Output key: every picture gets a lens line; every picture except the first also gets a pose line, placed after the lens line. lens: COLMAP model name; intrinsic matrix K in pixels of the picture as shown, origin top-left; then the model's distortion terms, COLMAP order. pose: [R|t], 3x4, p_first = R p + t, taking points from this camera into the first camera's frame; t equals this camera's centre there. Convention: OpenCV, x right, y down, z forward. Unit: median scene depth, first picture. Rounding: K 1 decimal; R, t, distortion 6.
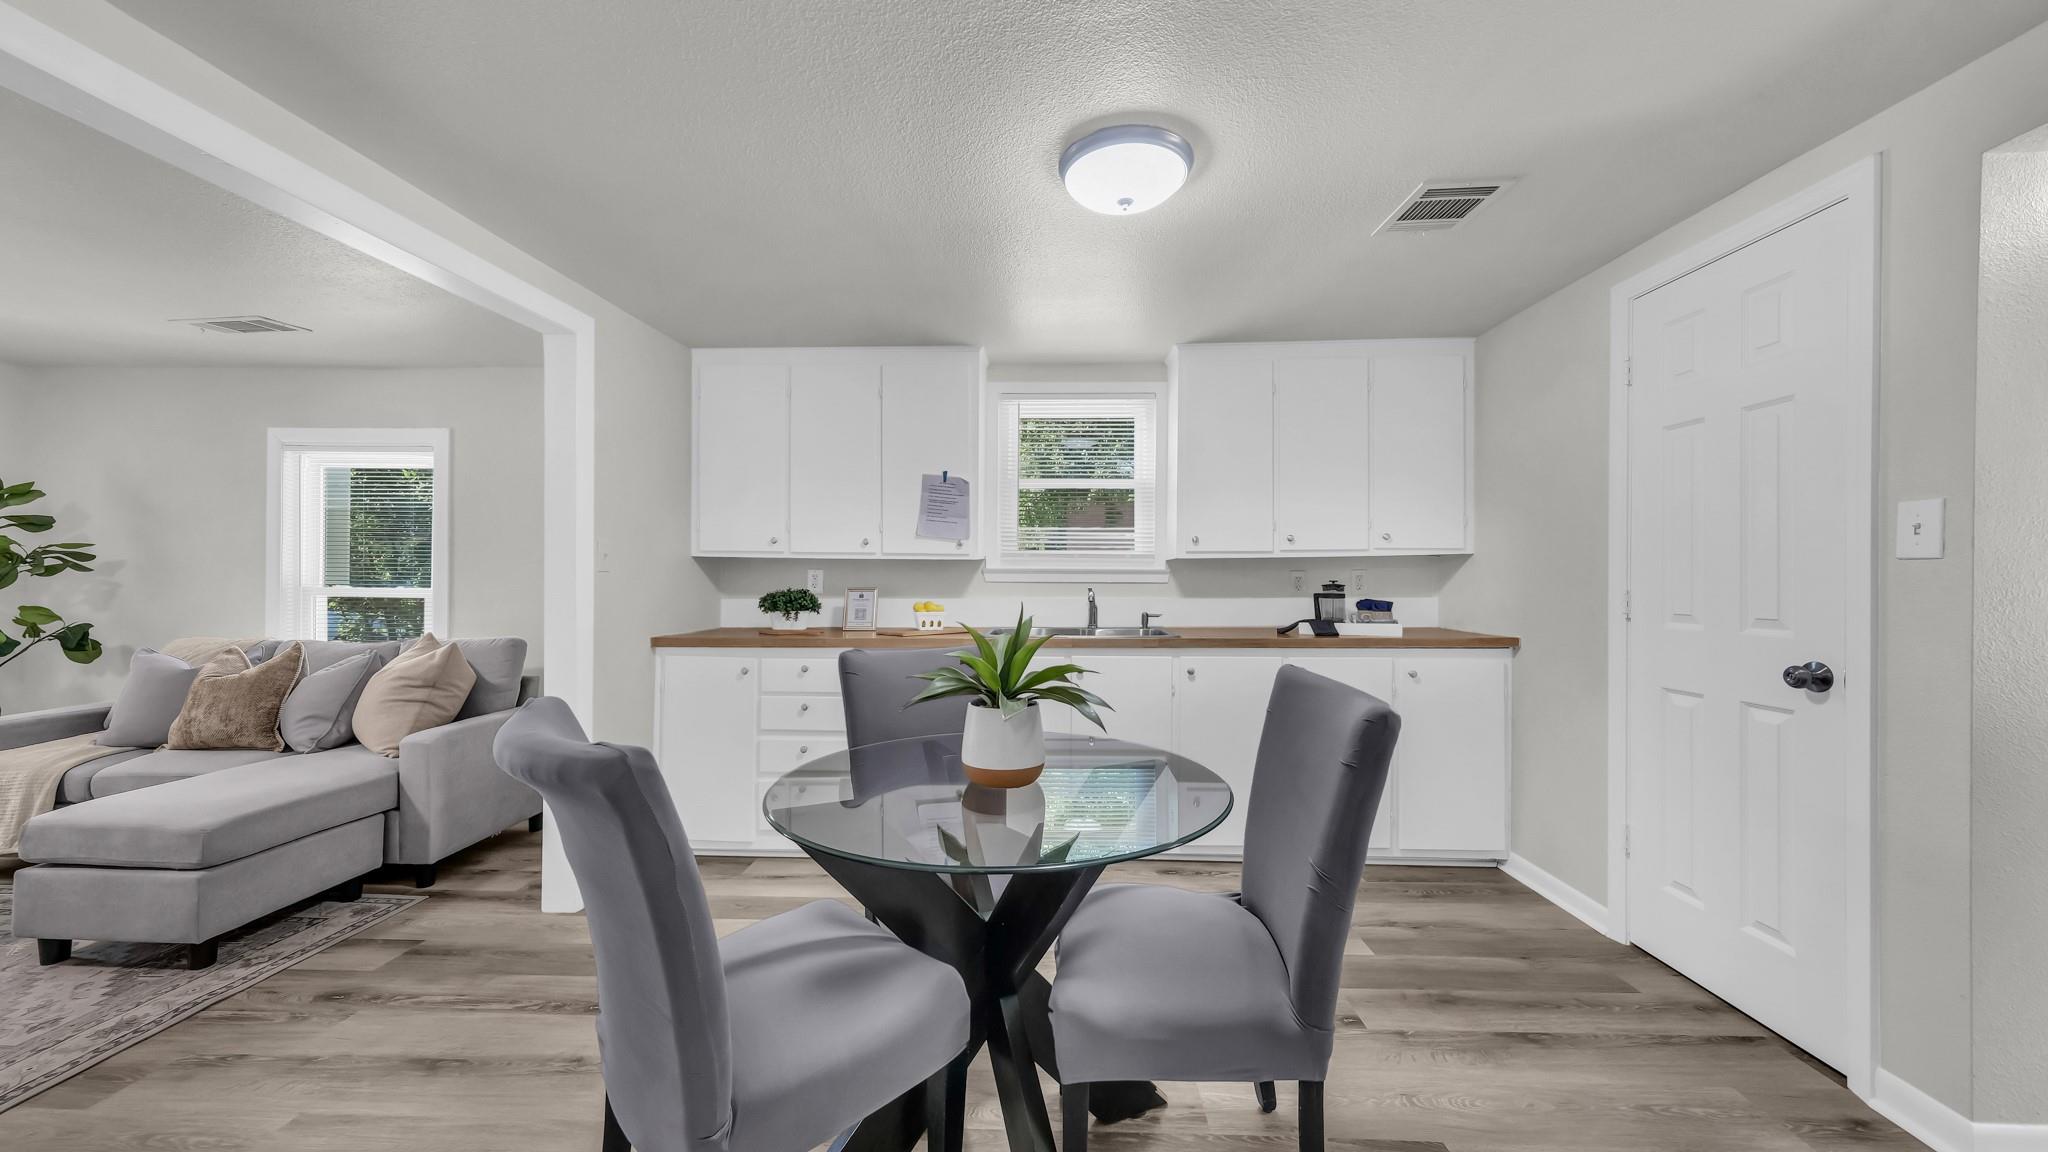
lens RADIAL K [[719.2, 0, 1028.3], [0, 719.2, 570.3], [0, 0, 1]] dist [0.000696, 0.000358]
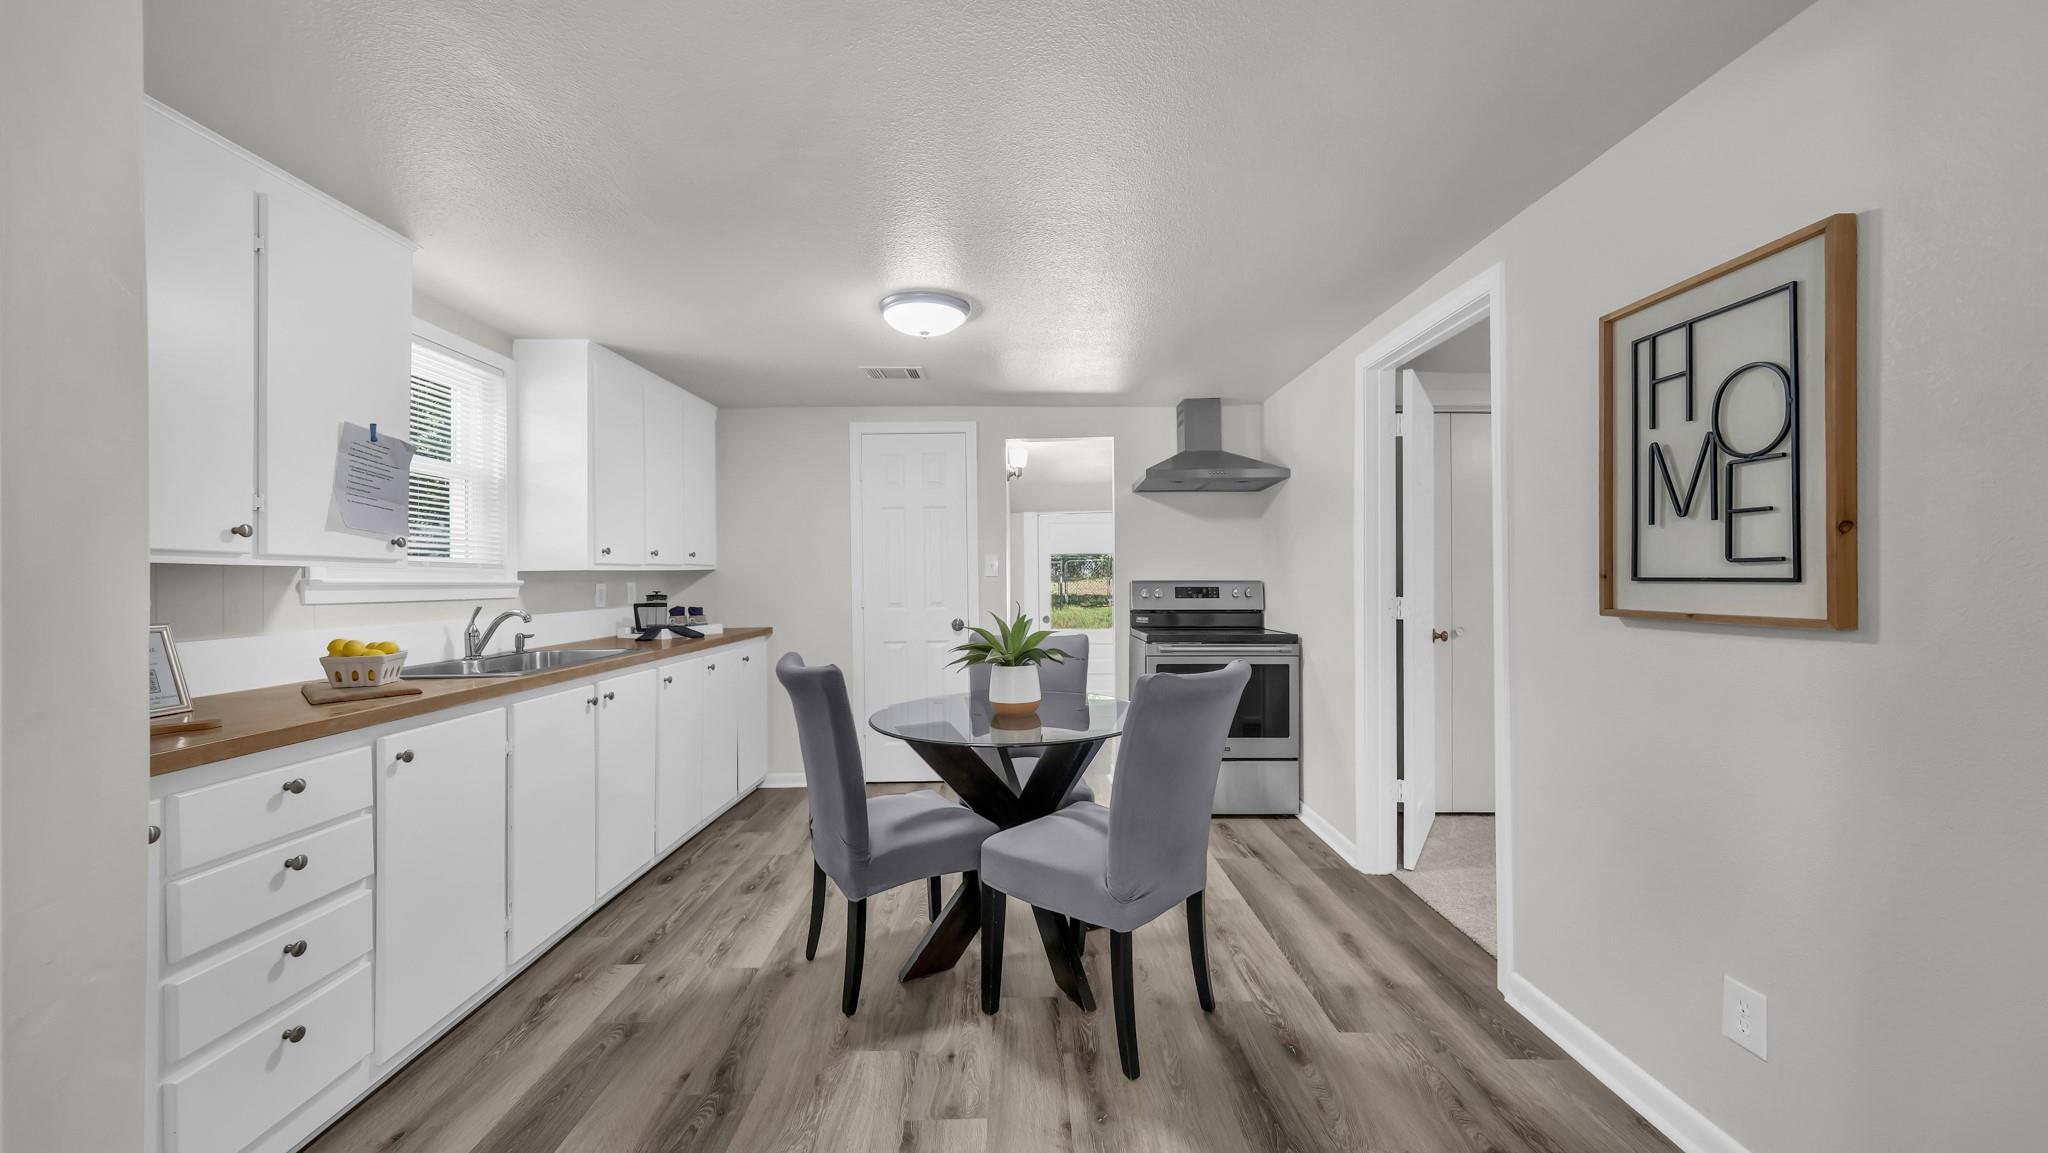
lens RADIAL K [[739.5, 0, 1021.2], [0, 739.5, 577.1], [0, 0, 1]] dist [0.001995, 0.000004]
pose [[-0.033390, 0.002049, 0.999440, -0.756078], [0.003384, 0.999992, -0.001937, -0.004020], [-0.999437, 0.003317, -0.033397, 0.465994]]
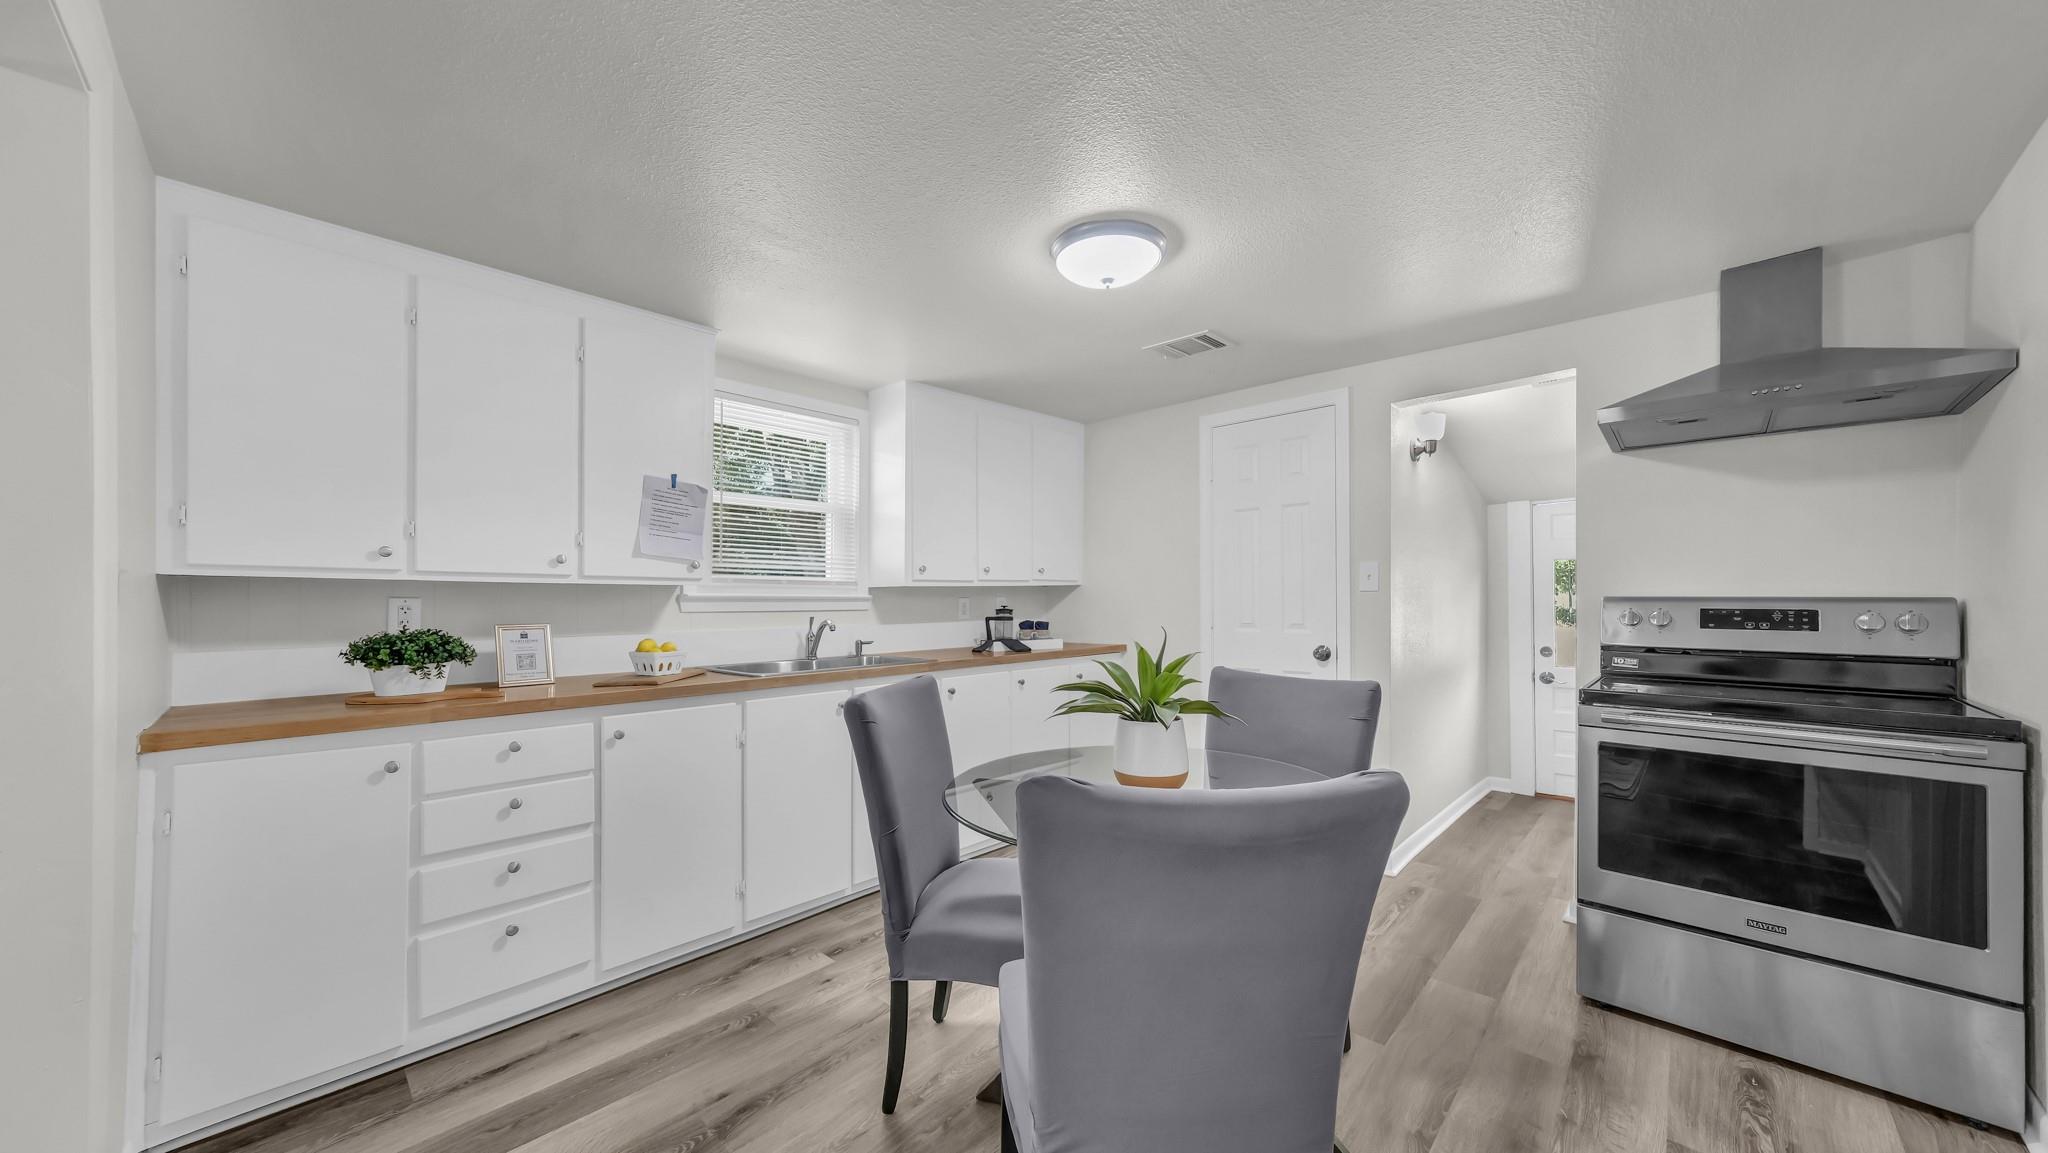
lens RADIAL K [[709.4, 0, 1020.6], [0, 709.4, 596.4], [0, 0, 1]] dist [0.001532, 0.000583]
pose [[0.666910, -0.001345, 0.745137, -0.441191], [0.001790, 0.999998, 0.000203, -0.001923], [-0.745136, 0.001198, 0.666911, 0.187918]]
